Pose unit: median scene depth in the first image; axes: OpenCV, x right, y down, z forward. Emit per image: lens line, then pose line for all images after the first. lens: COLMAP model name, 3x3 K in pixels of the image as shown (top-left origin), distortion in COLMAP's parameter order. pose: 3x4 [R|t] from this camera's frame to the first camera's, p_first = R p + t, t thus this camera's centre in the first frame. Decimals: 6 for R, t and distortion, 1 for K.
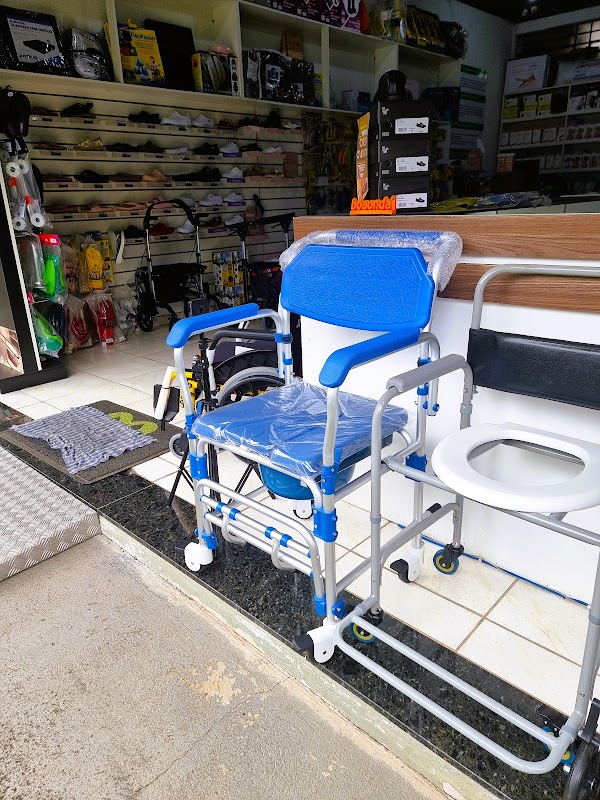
lens RADIAL K [[581.6, 0, 300.0], [0, 581.6, 400.0], [0, 0, 1]] dist [0.046126, -0.004672]
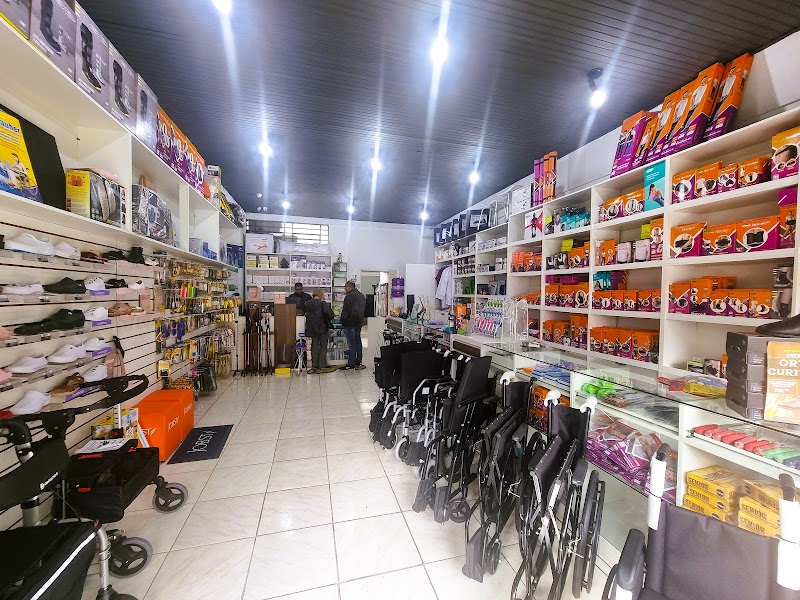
lens RADIAL K [[332.6, 0, 400.0], [0, 332.6, 300.0], [0, 0, 1]] dist [0.000632, 0.000083]
pose [[0.507990, 0.018790, 0.861158, -0.295392], [0.258087, 0.950509, -0.172983, -0.233124], [-0.821789, 0.310128, 0.478000, 0.473559]]
